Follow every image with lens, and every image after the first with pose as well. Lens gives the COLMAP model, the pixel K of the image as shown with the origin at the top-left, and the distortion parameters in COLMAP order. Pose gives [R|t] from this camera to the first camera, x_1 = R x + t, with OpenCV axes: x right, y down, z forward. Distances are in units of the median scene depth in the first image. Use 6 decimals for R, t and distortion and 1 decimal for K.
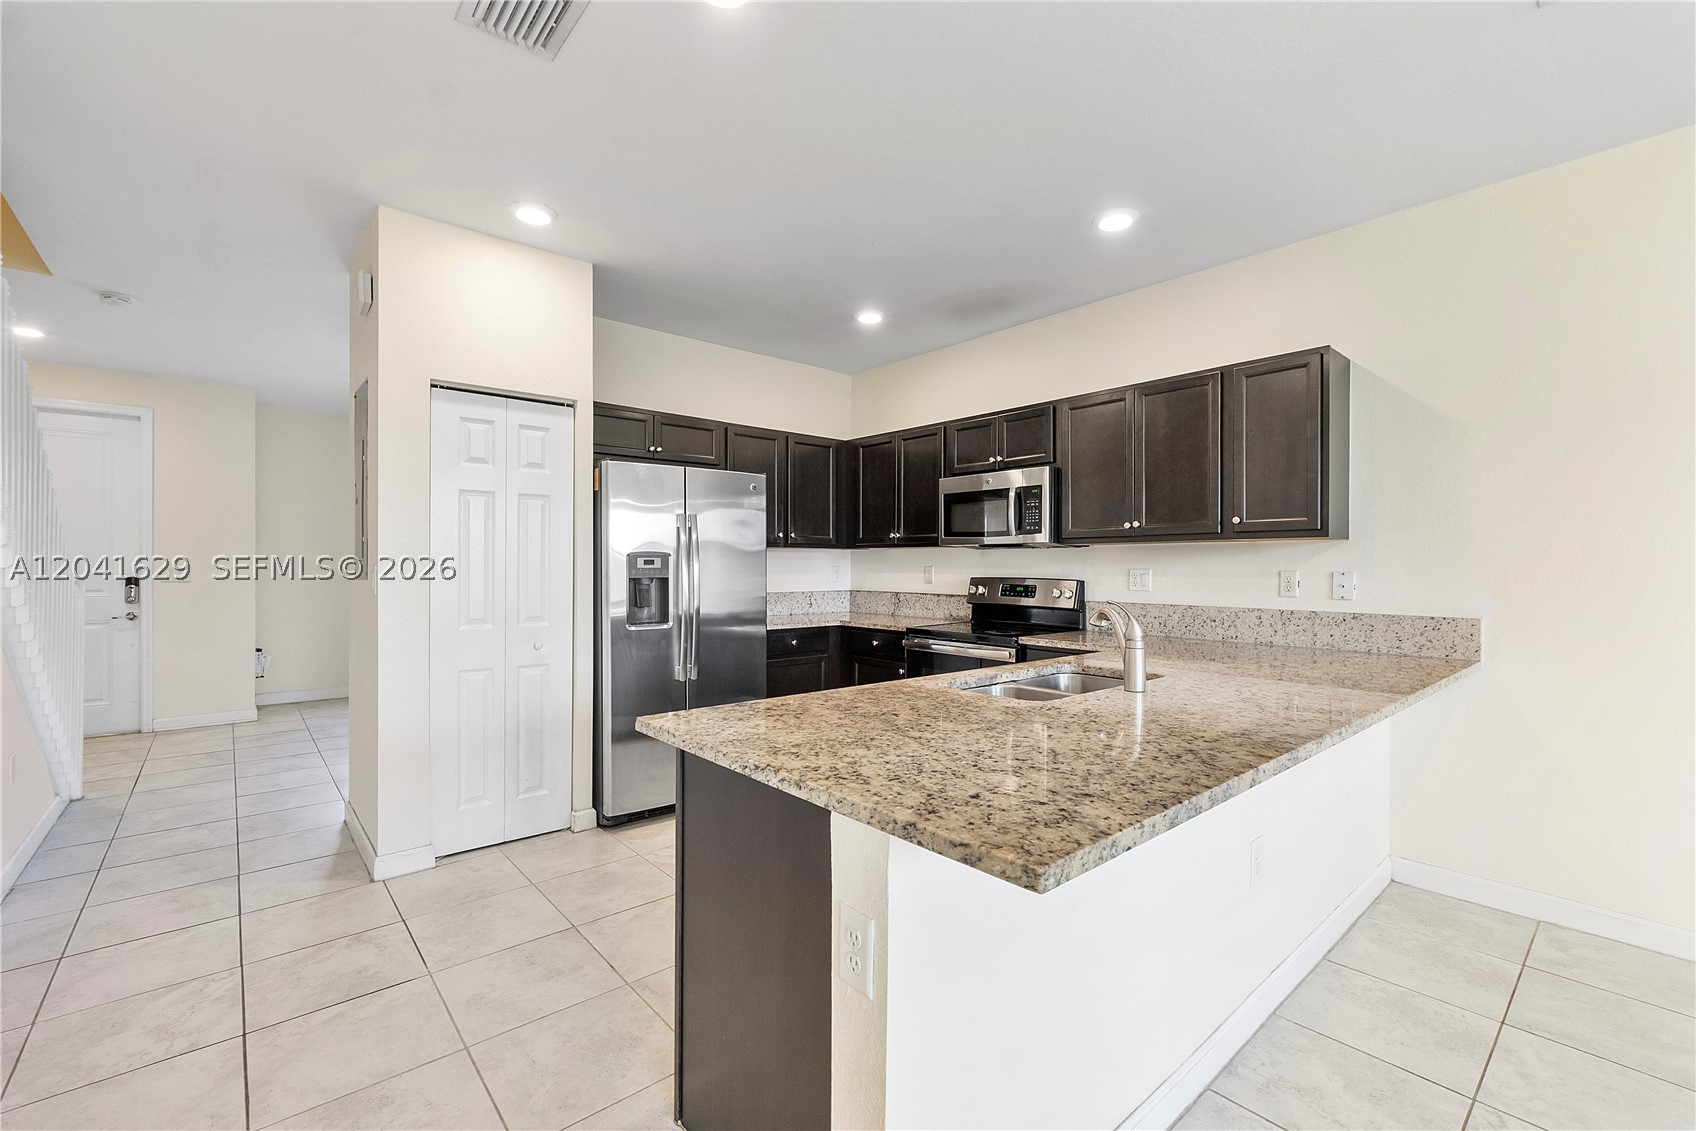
lens RADIAL K [[719.8, 0, 849.8], [0, 719.8, 569.6], [0, 0, 1]] dist [-0.005653, -0.000358]
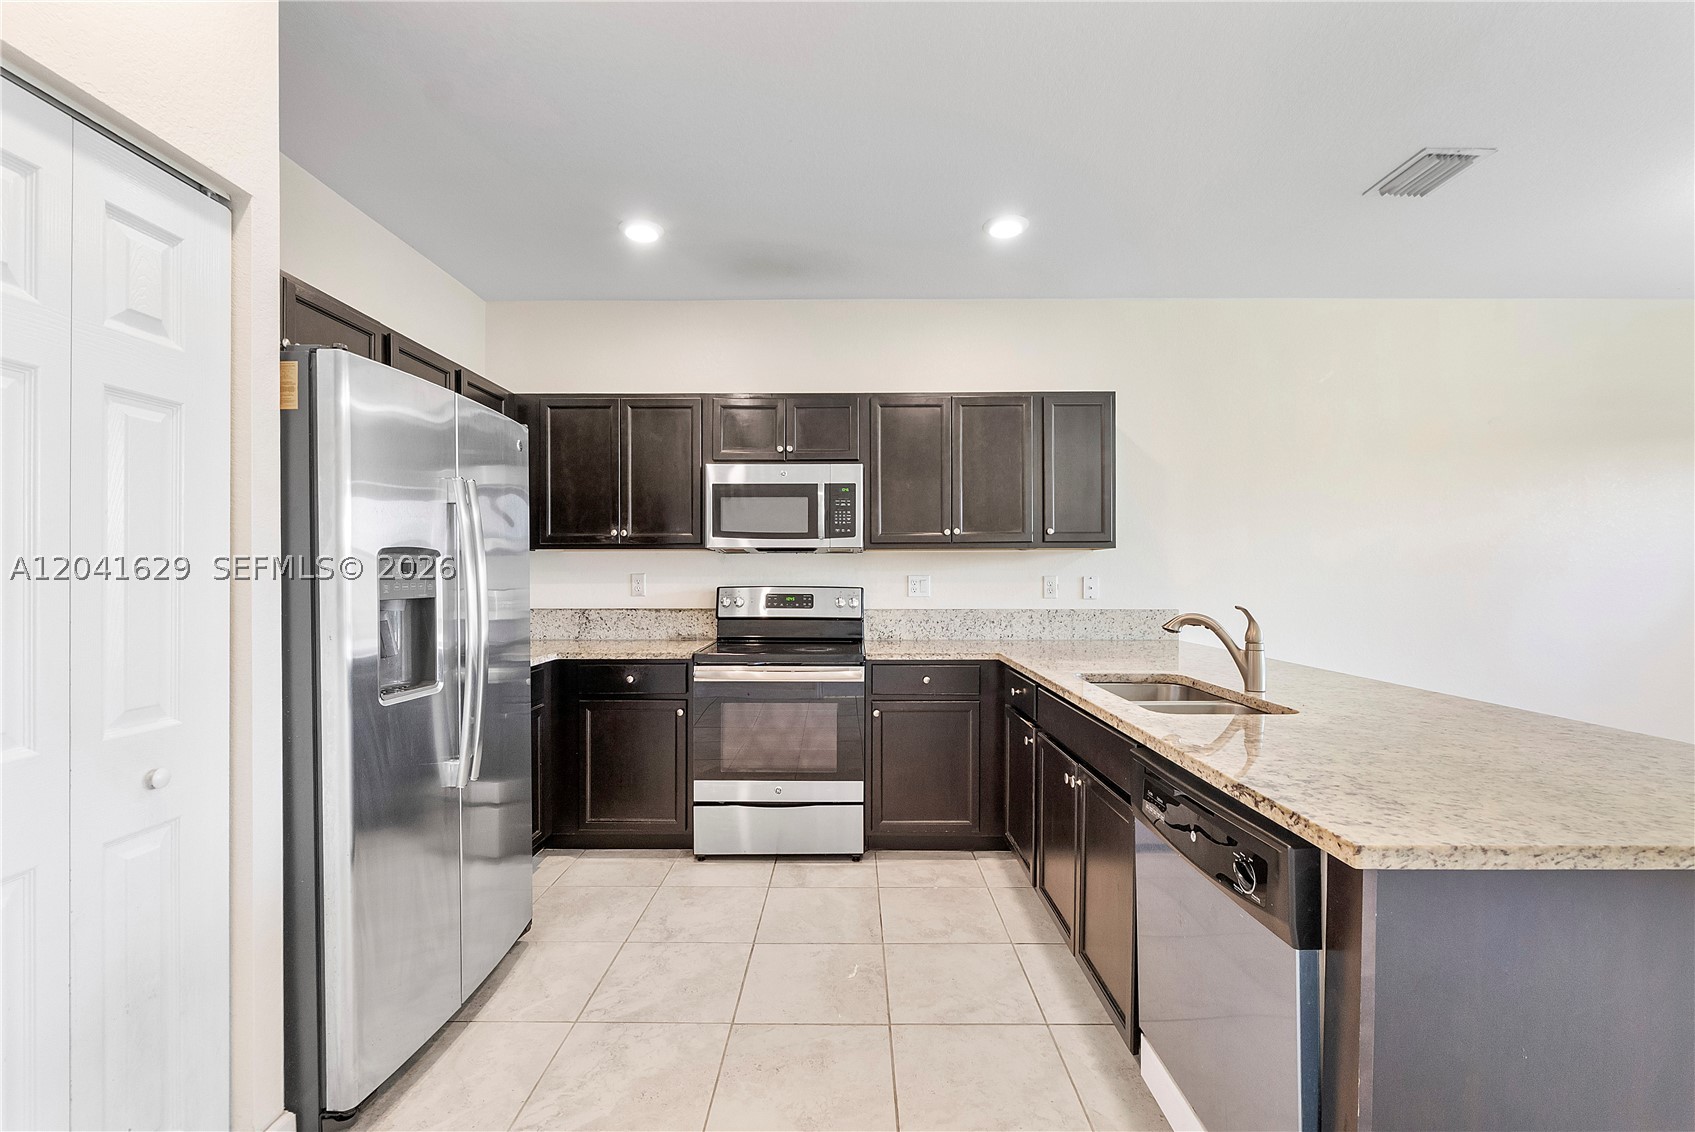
lens RADIAL K [[719.4, 0, 849.3], [0, 719.4, 570.1], [0, 0, 1]] dist [-0.005653, -0.000358]
pose [[0.662810, -0.000816, 0.748787, -0.432469], [0.007894, 0.999951, -0.005899, -0.003082], [-0.748746, 0.009821, 0.662785, 0.412510]]
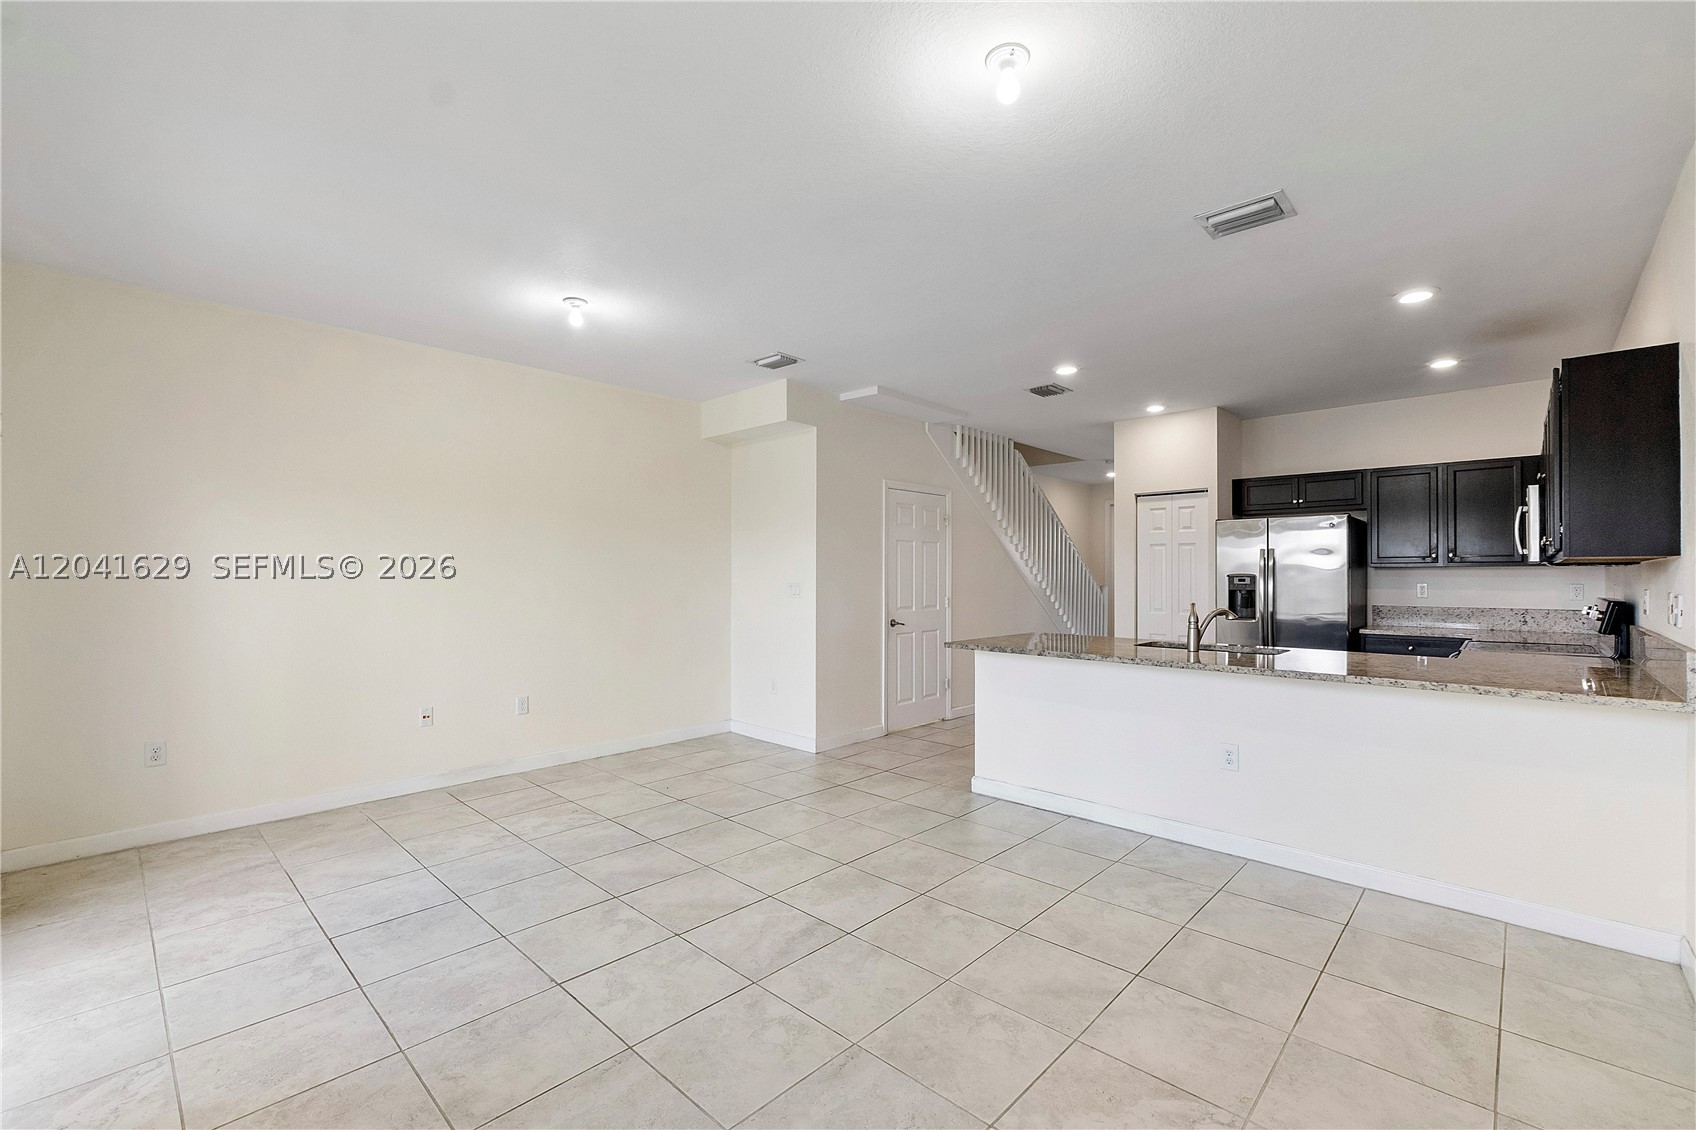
lens RADIAL K [[721.0, 0, 847.0], [0, 721.0, 565.3], [0, 0, 1]] dist [-0.004683, -0.000660]
pose [[0.099126, -0.017156, -0.994927, 1.196399], [-0.006350, 0.999820, -0.017873, -0.008728], [0.995055, 0.008089, 0.098999, -0.045912]]
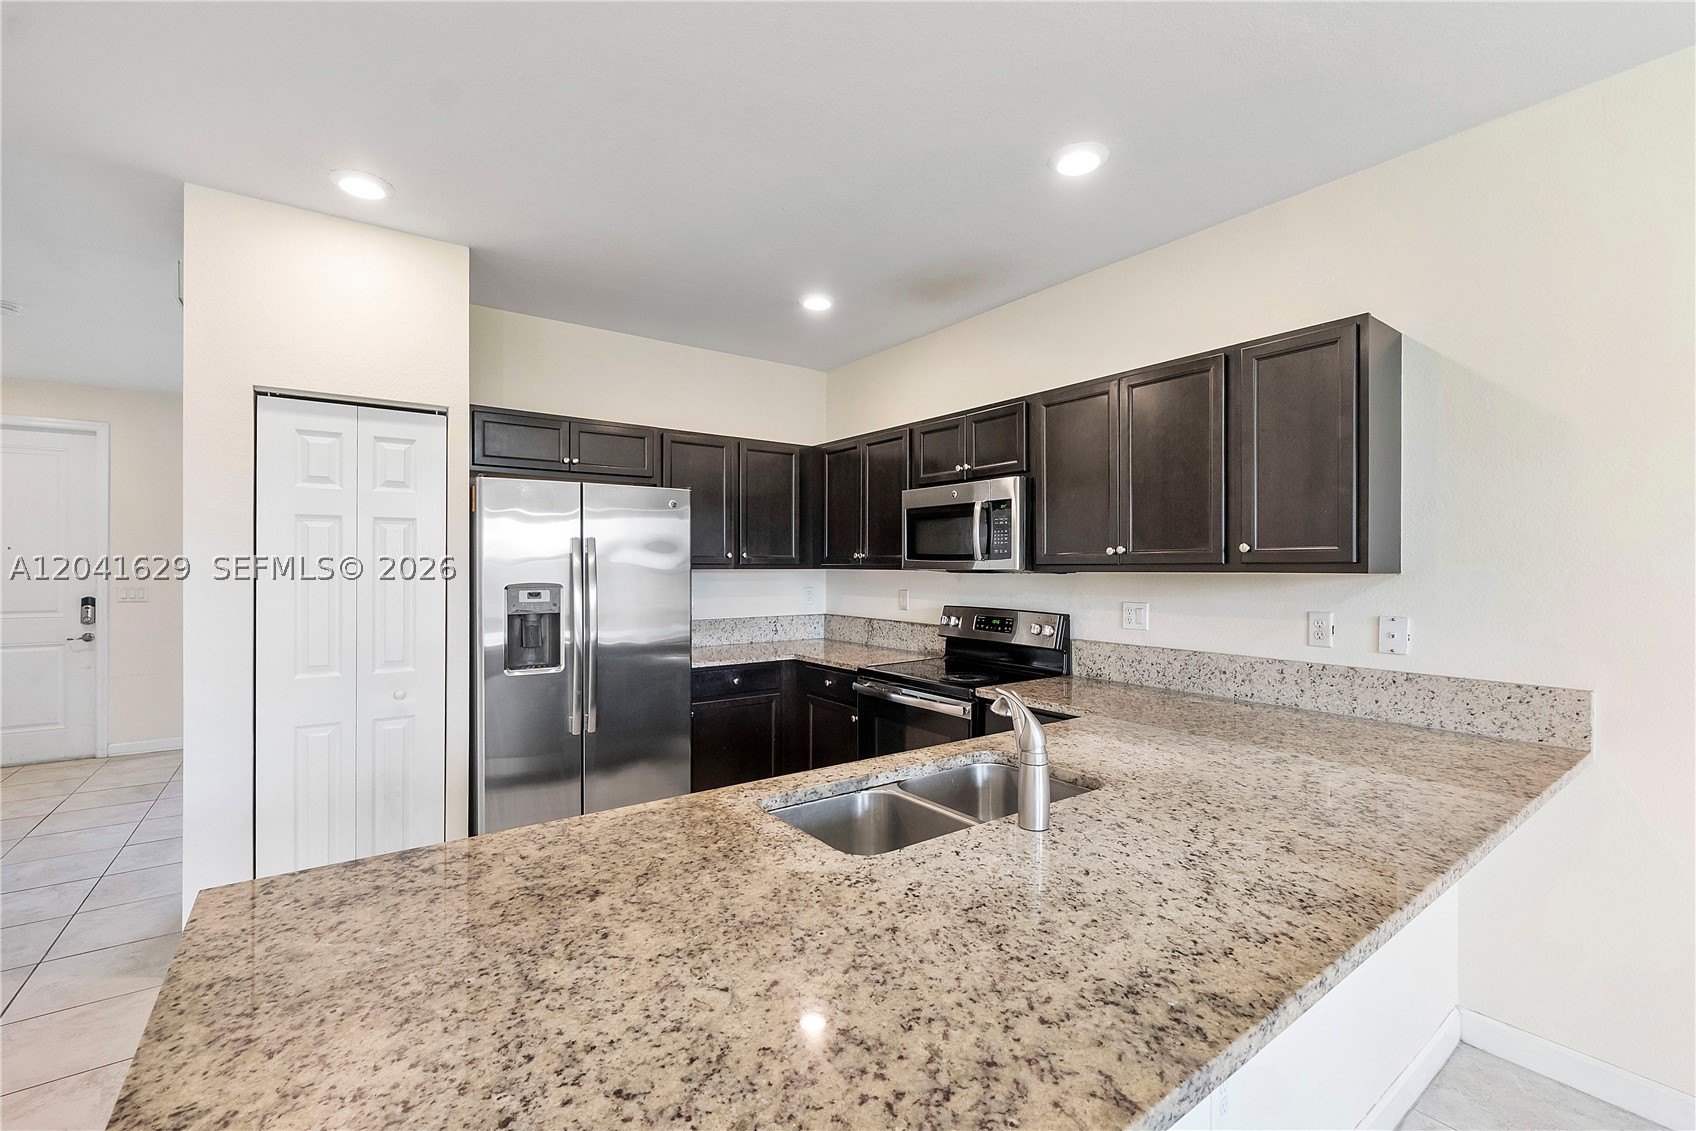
lens RADIAL K [[717.9, 0, 850.5], [0, 717.9, 566.4], [0, 0, 1]] dist [-0.005972, -0.000025]
pose [[0.996728, -0.000738, -0.080830, 0.154987], [0.000369, 0.999989, -0.004582, -0.038670], [0.080832, 0.004537, 0.996717, 0.177357]]
